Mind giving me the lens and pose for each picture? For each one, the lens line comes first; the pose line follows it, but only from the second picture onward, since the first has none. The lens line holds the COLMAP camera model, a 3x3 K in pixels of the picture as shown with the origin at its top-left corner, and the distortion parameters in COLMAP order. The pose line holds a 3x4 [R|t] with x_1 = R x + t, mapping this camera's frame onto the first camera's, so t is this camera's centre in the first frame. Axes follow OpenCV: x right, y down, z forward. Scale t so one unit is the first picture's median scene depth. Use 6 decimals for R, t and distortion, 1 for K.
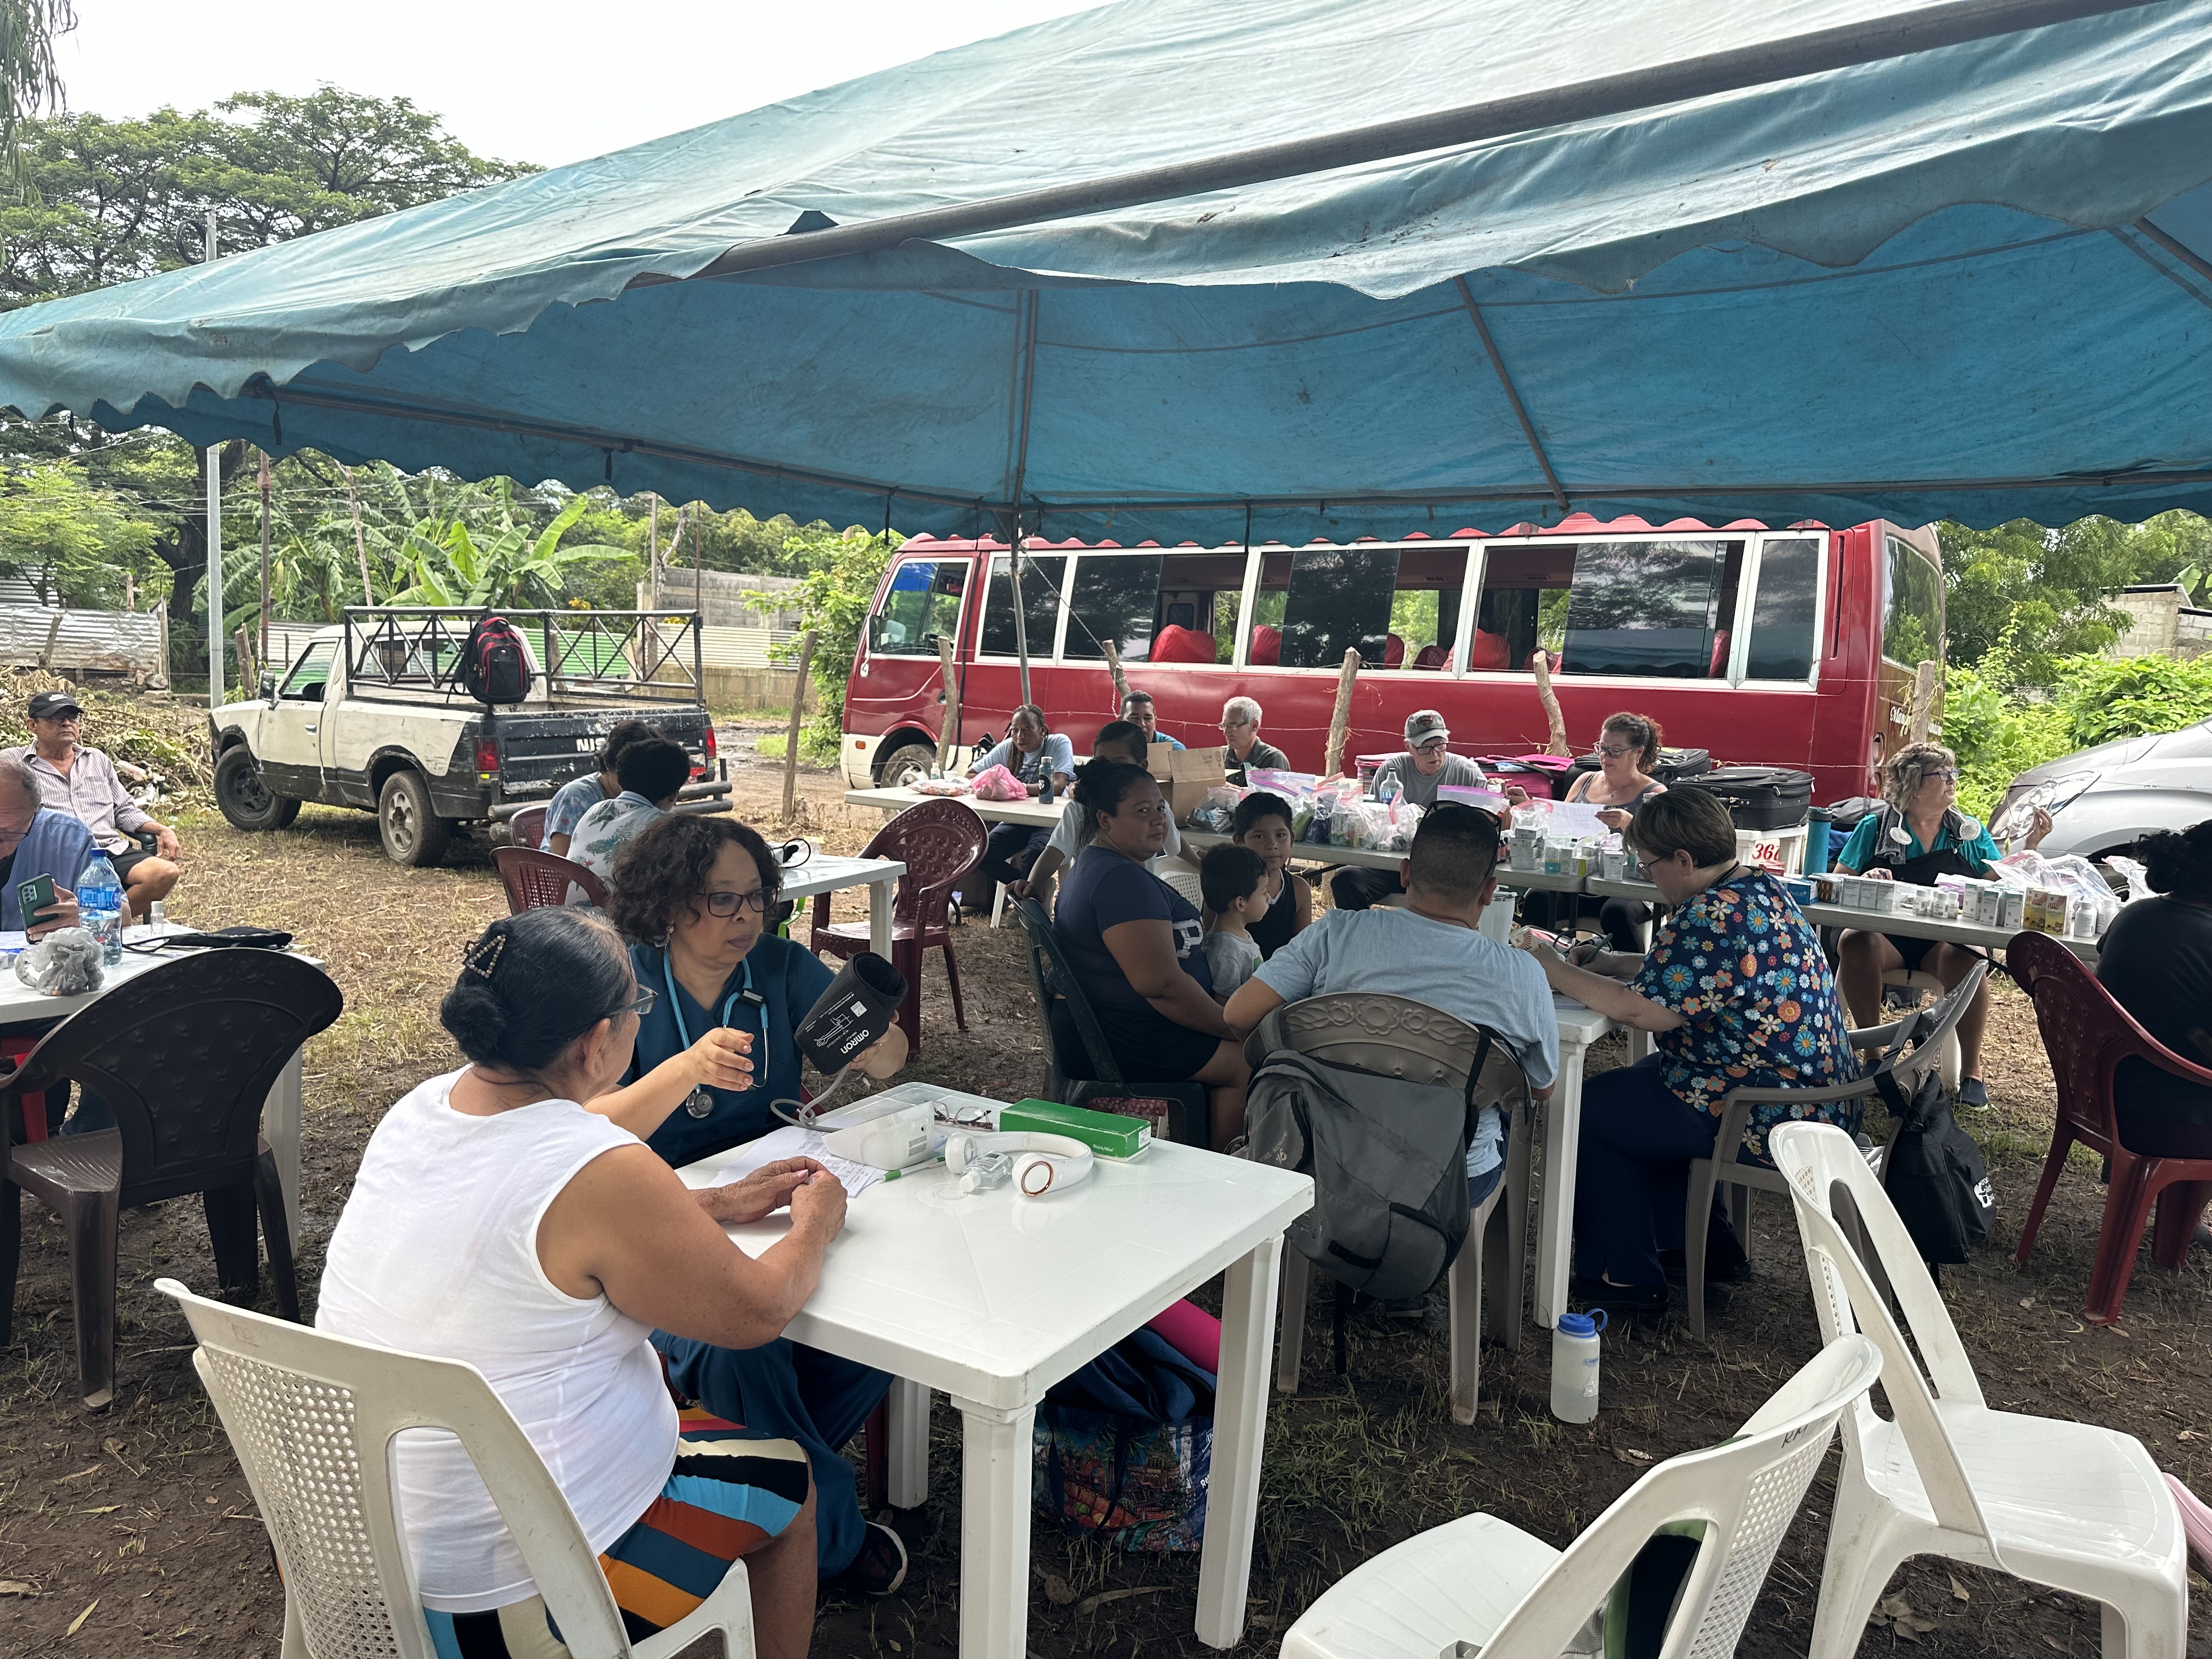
lens RADIAL K [[1531.6, 0, 1103.4], [0, 1531.6, 823.7], [0, 0, 1]] dist [-0.000823, -0.004250]
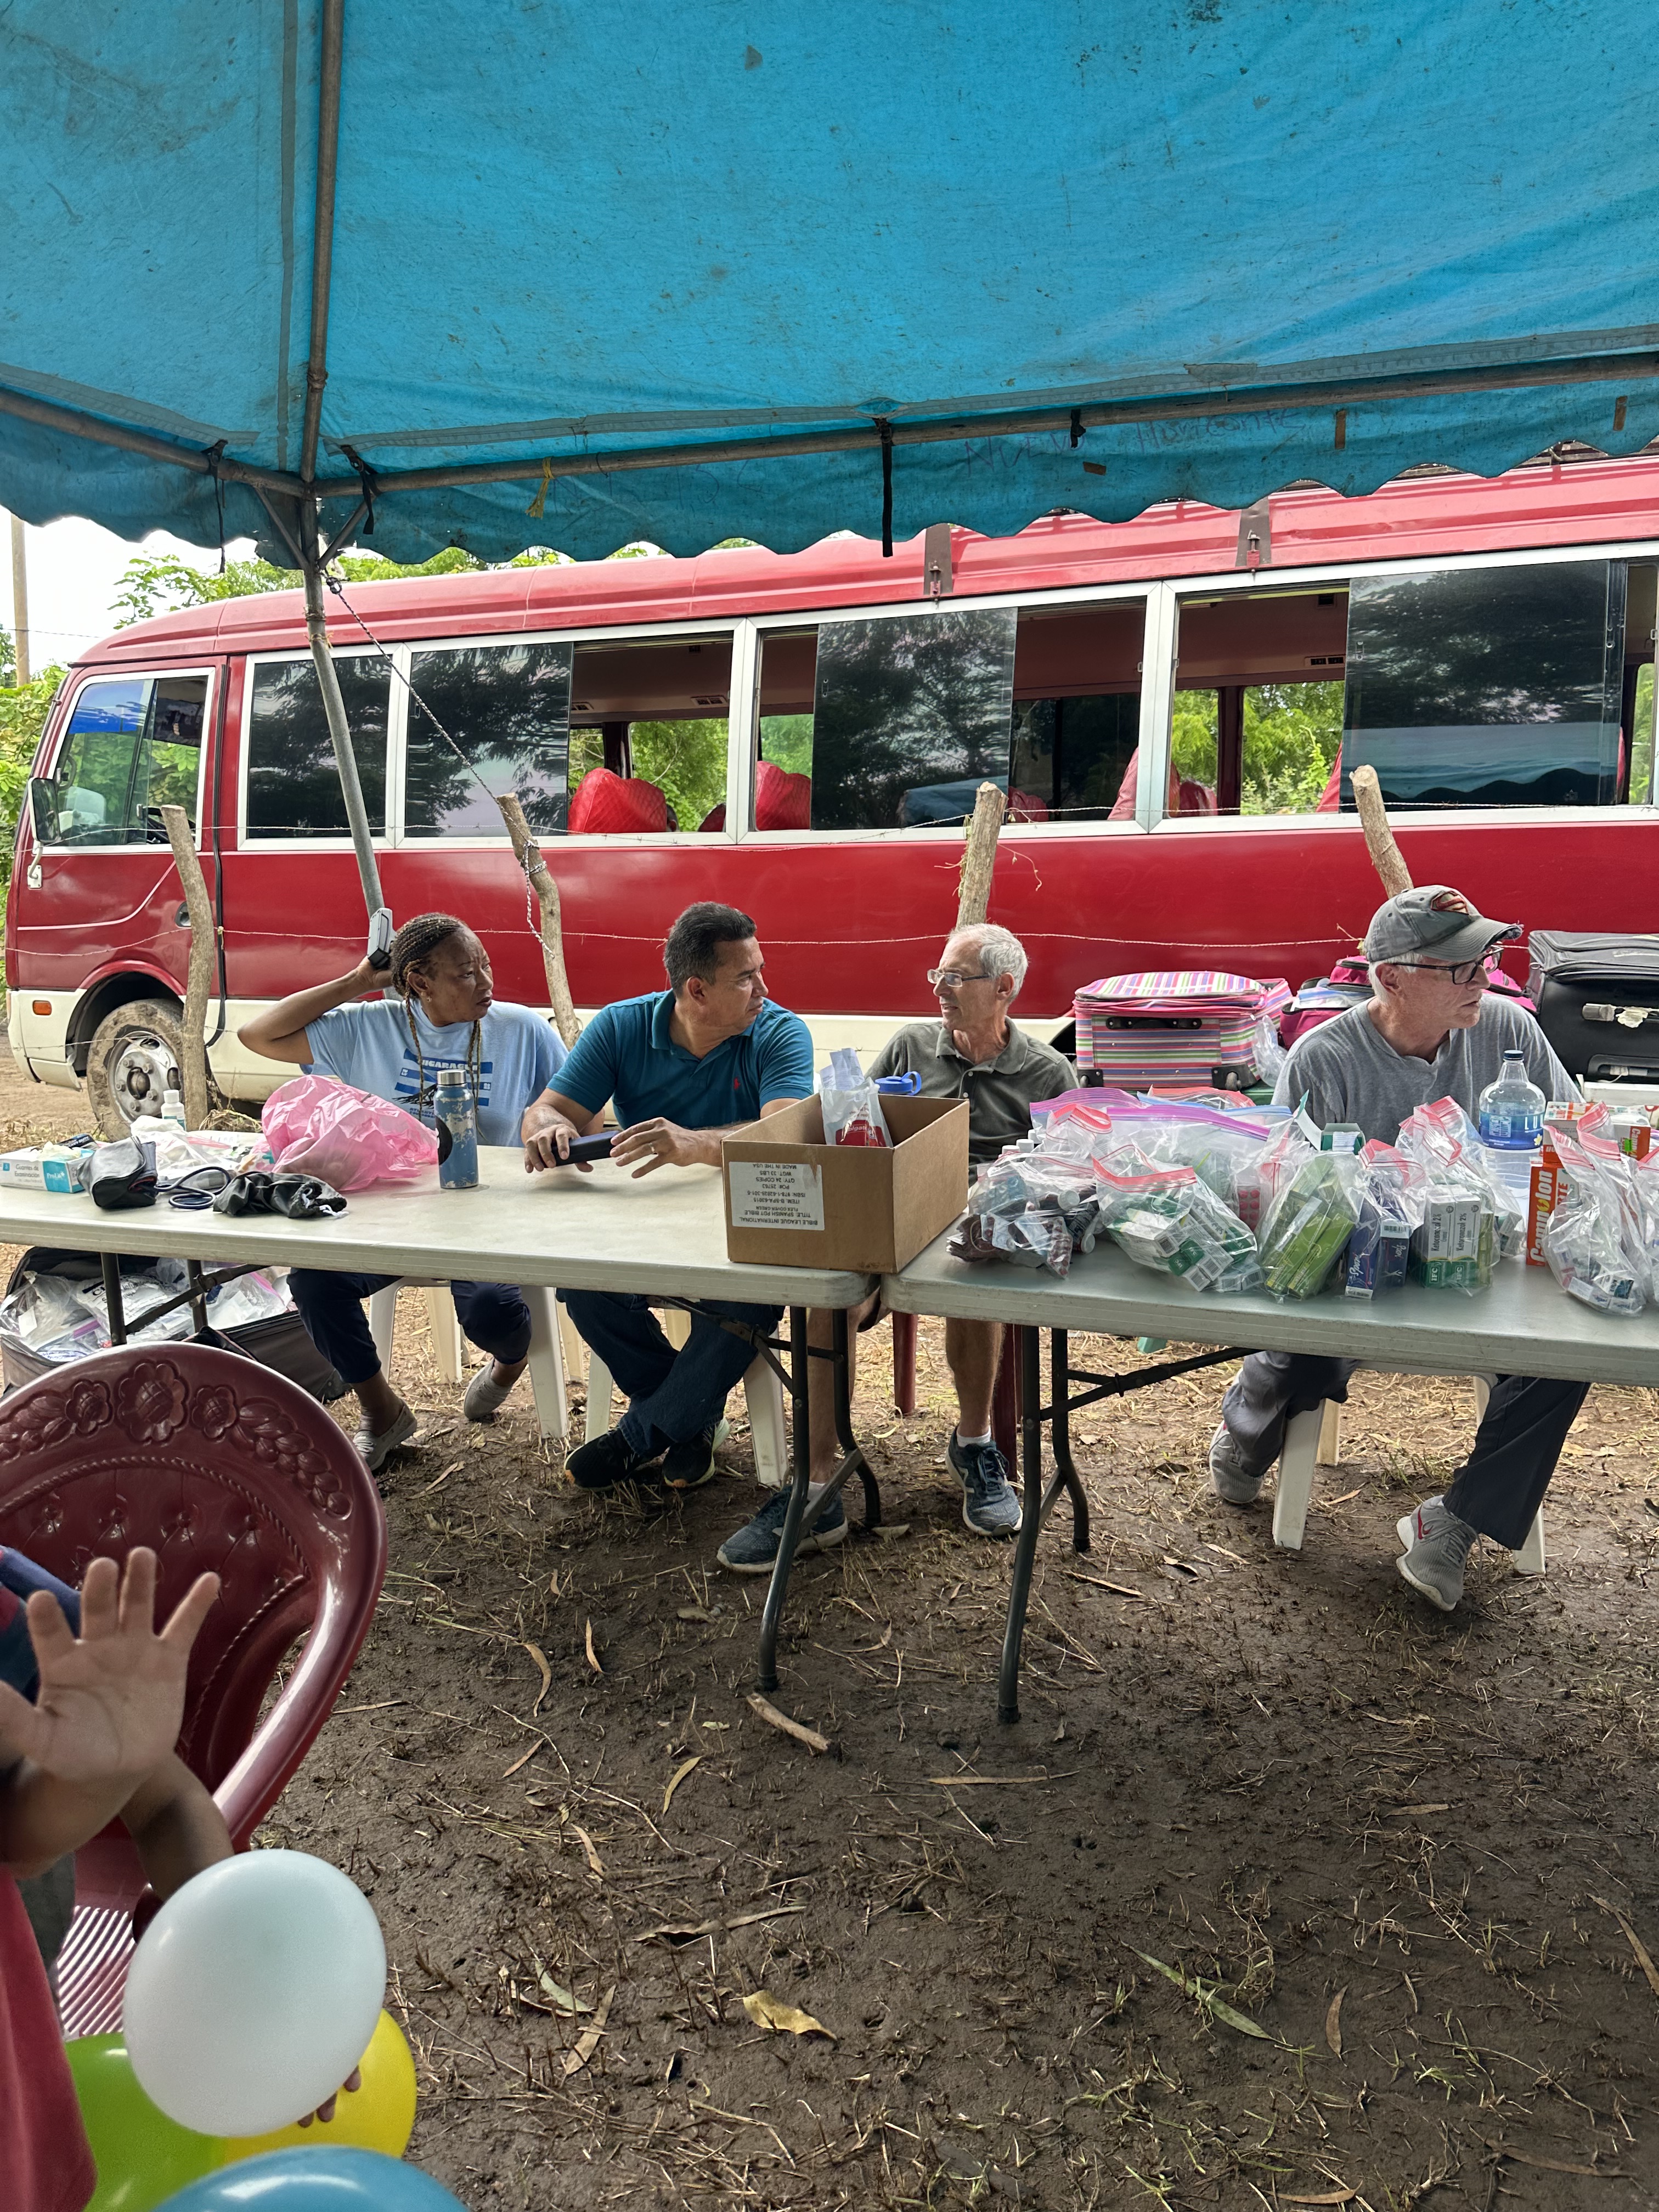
lens RADIAL K [[1531.6, 0, 838.3], [0, 1531.6, 1117.4], [0, 0, 1]] dist [-0.000823, -0.004250]
pose [[0.956181, -0.098569, 0.275683, -0.047612], [0.079006, 0.993560, 0.081218, -0.045581], [-0.281913, -0.055878, 0.957811, 0.493980]]
